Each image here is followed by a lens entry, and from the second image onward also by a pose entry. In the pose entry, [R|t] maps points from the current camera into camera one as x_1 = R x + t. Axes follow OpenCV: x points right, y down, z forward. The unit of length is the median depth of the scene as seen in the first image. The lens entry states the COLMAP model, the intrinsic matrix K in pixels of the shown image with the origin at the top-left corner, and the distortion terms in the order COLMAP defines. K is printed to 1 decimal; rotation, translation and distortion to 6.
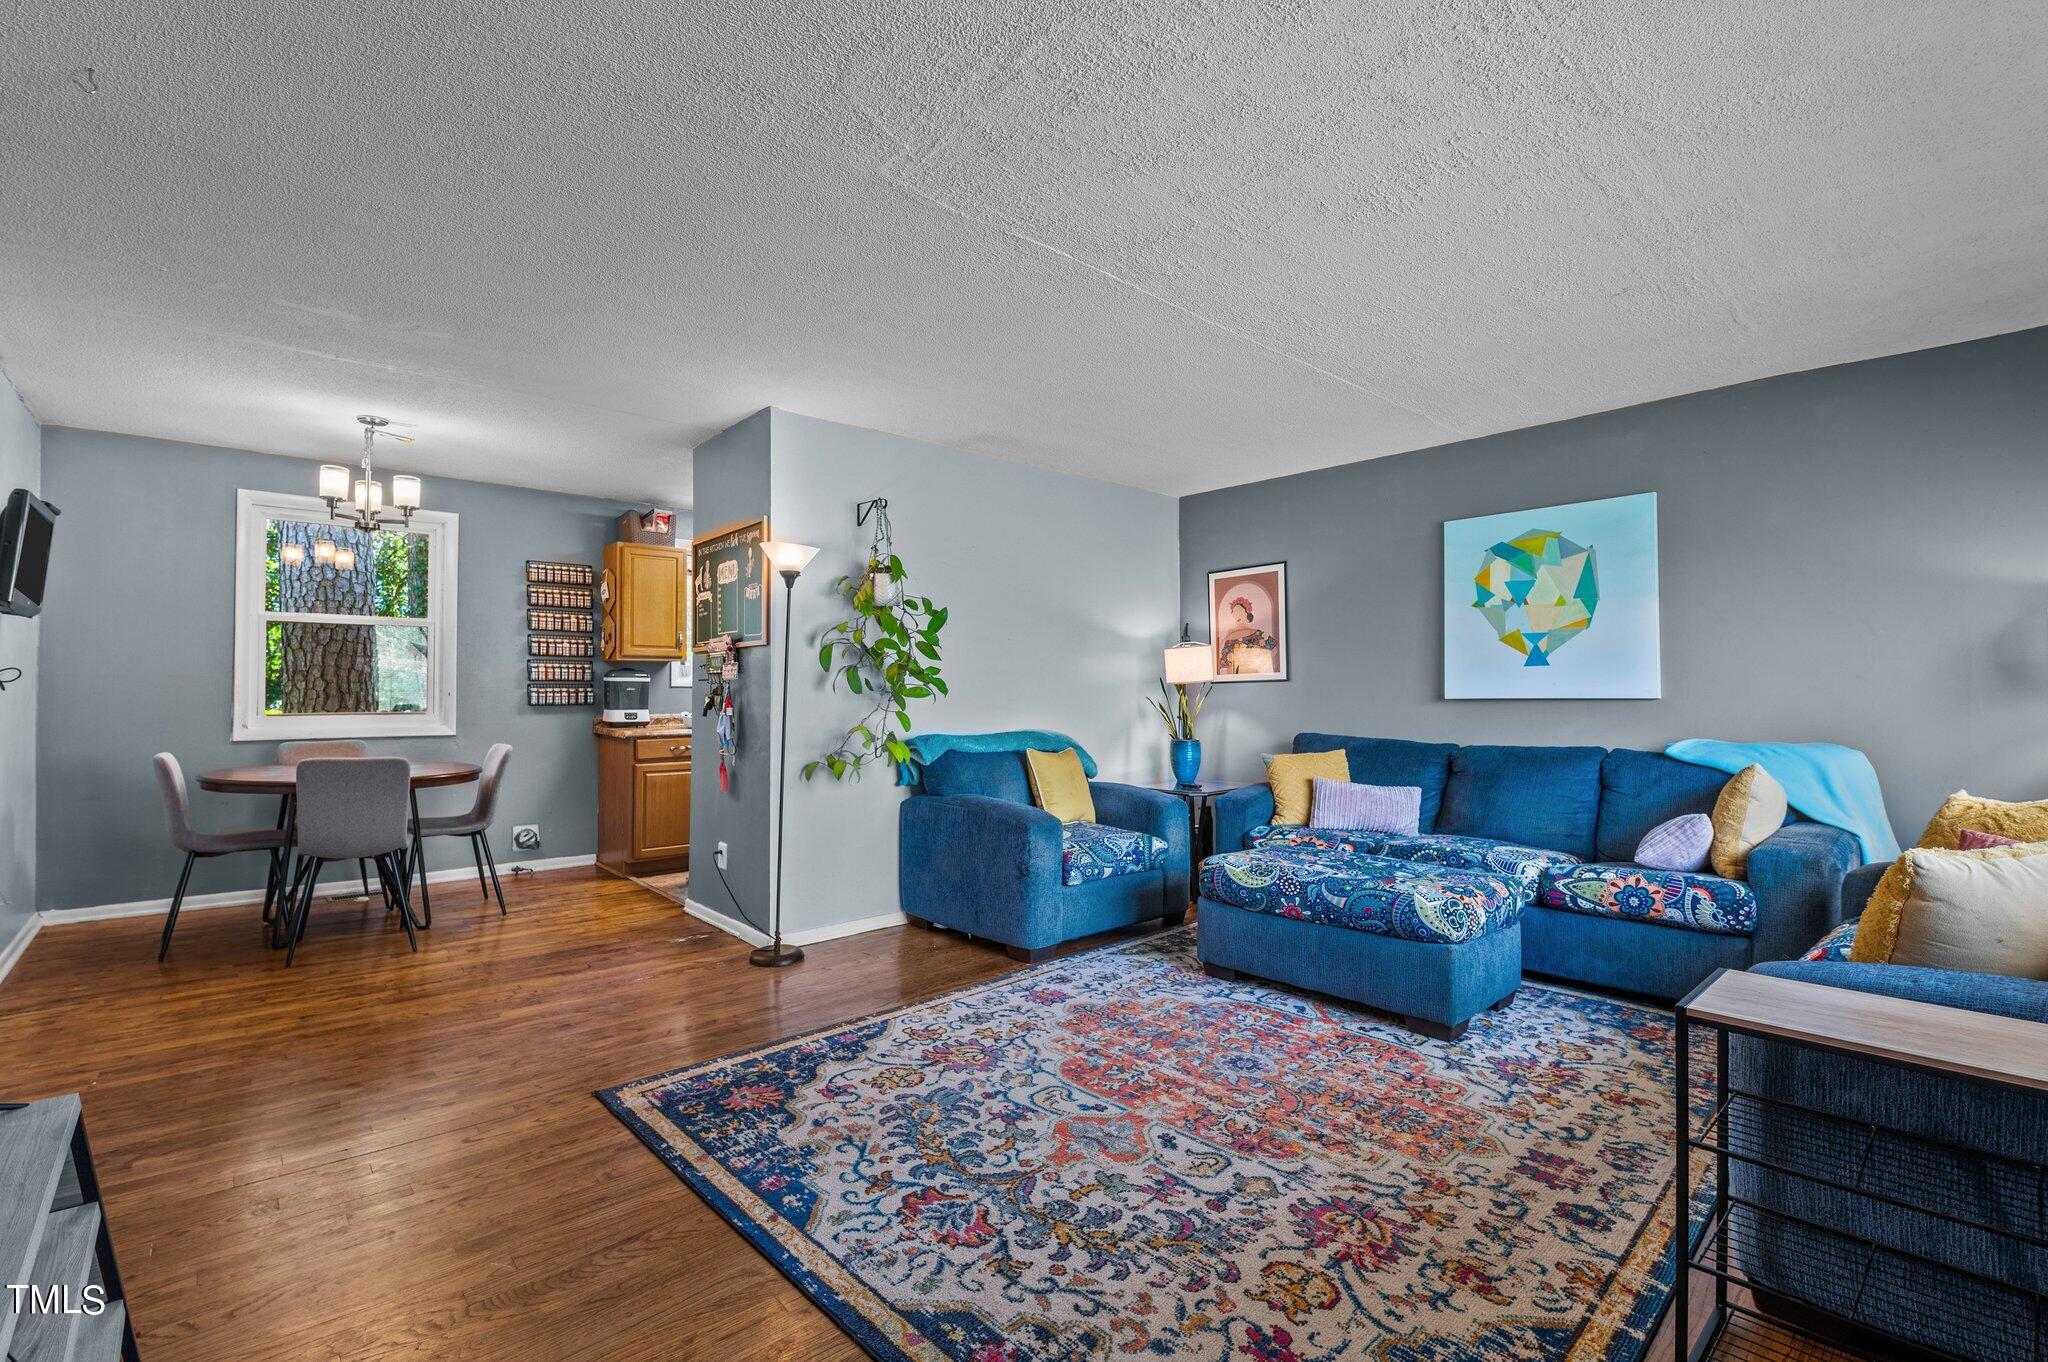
lens RADIAL K [[889.0, 0, 1004.2], [0, 889.0, 682.7], [0, 0, 1]] dist [-0.007799, -0.005718]
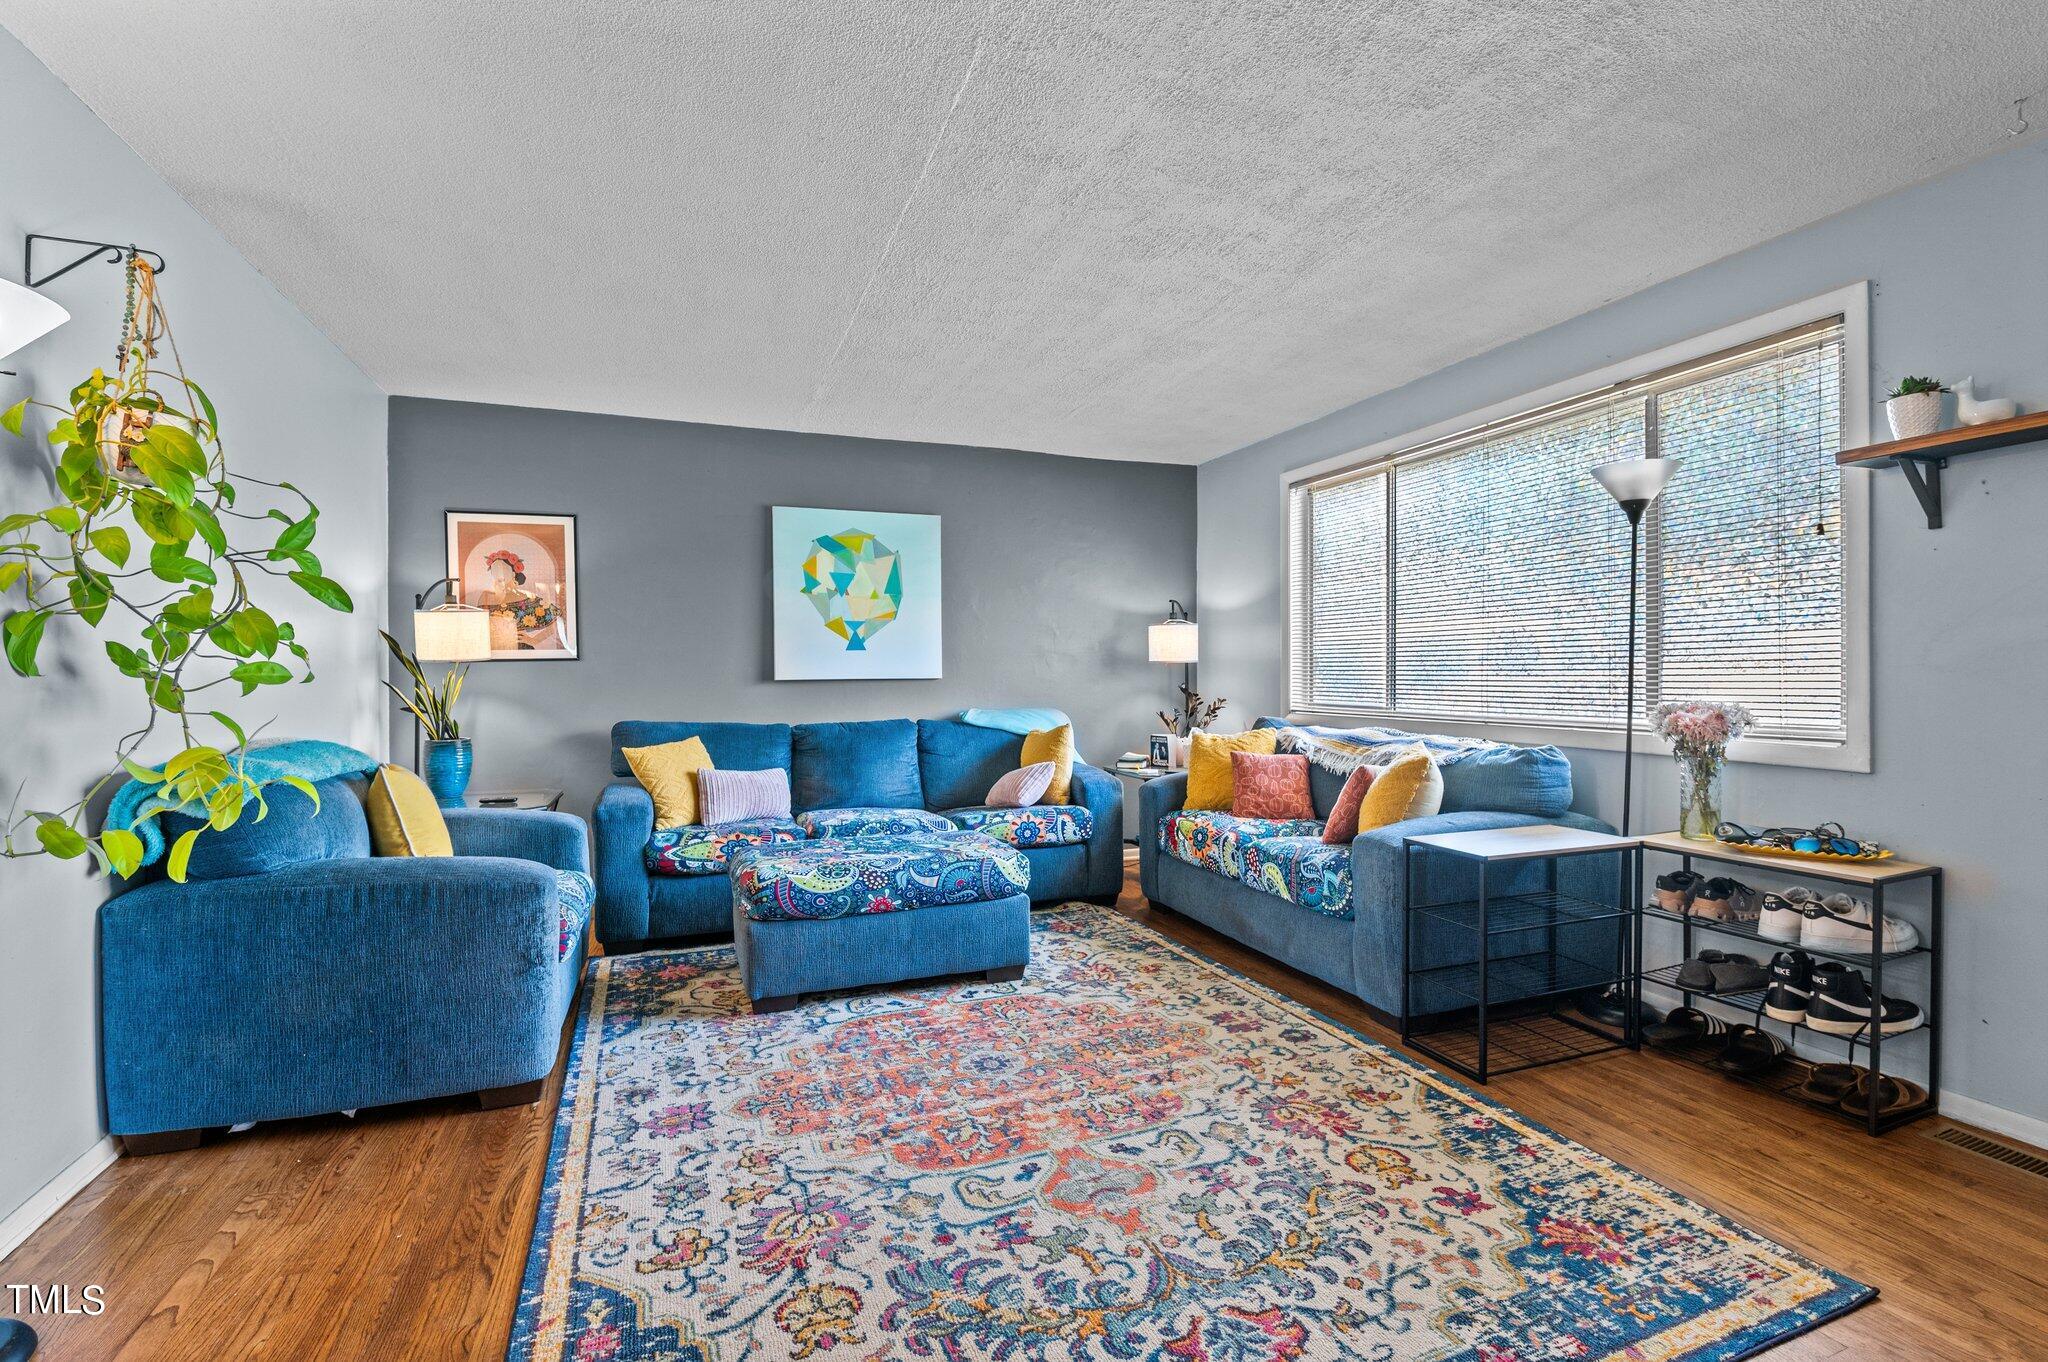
lens RADIAL K [[889.0, 0, 1004.2], [0, 889.0, 675.1], [0, 0, 1]] dist [-0.007799, -0.005718]
pose [[0.365181, -0.001347, 0.930935, -0.568284], [-0.009096, 0.999946, 0.005015, 0.008161], [-0.930892, -0.010299, 0.365149, 0.603421]]
